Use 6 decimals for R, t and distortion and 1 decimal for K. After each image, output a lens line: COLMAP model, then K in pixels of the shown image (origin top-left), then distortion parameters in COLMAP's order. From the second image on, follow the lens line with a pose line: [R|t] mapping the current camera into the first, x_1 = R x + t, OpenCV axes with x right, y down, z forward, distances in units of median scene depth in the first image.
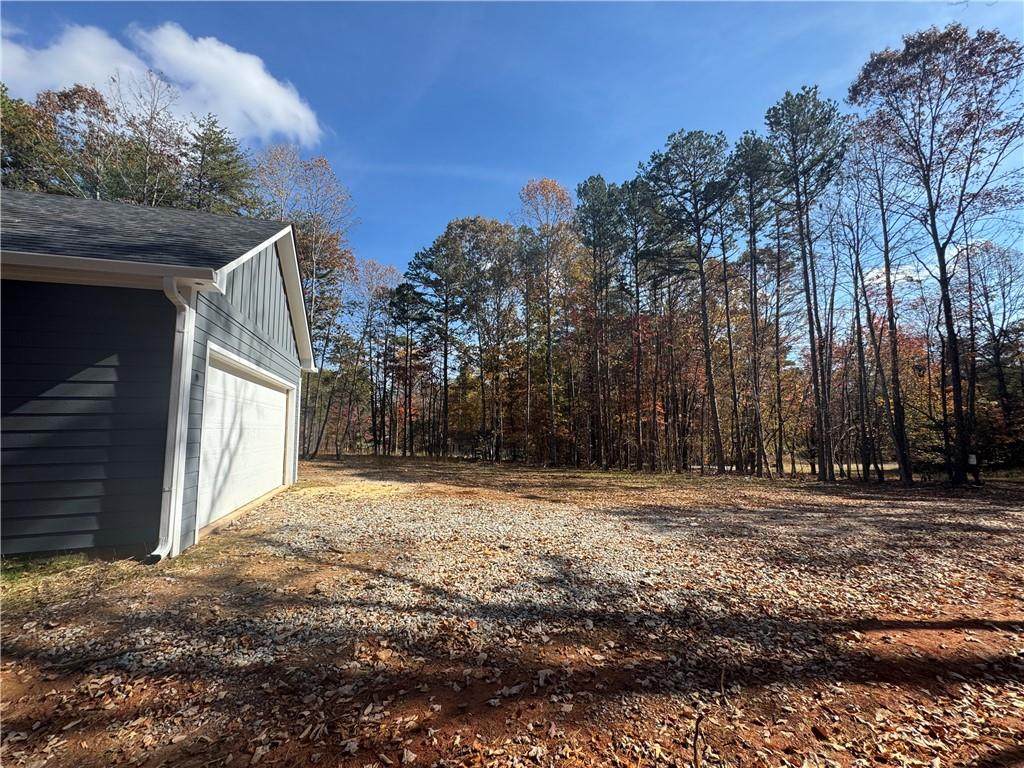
lens RADIAL K [[392.3, 0, 516.2], [0, 392.3, 387.2], [0, 0, 1]] dist [0.000849, -0.004930]
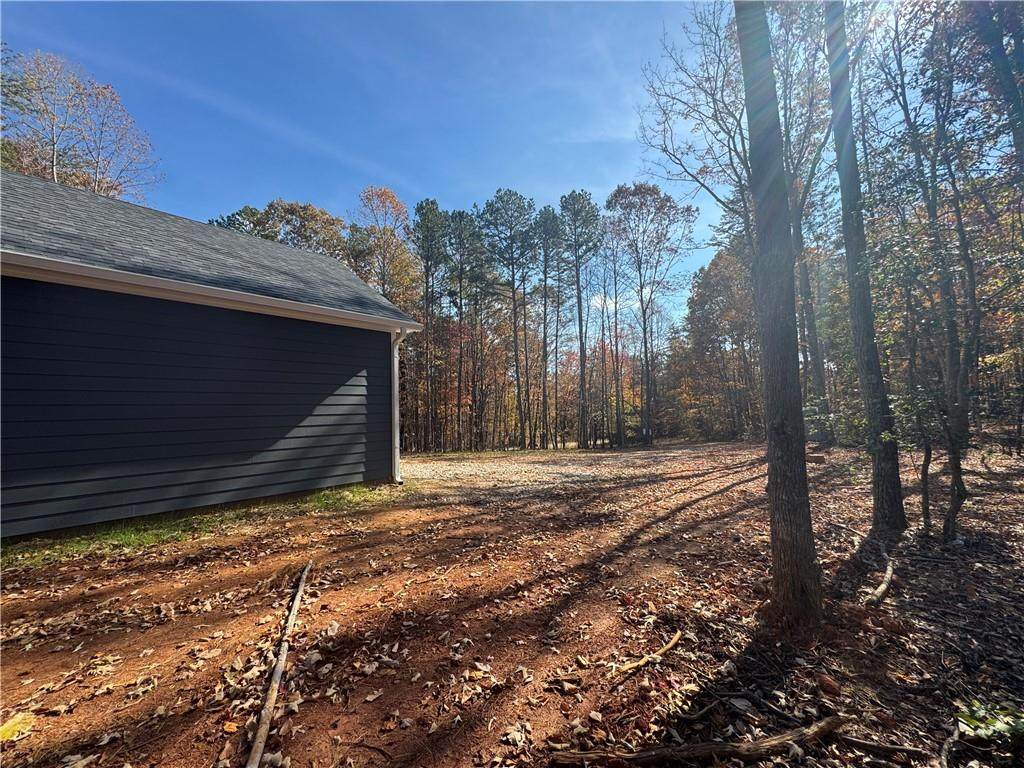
lens RADIAL K [[392.3, 0, 516.2], [0, 392.3, 387.2], [0, 0, 1]] dist [0.000849, -0.004930]
pose [[0.845503, 0.018835, 0.533638, -0.242209], [-0.026700, 0.999619, 0.007021, -0.006442], [-0.533302, -0.020185, 0.845684, -0.139846]]
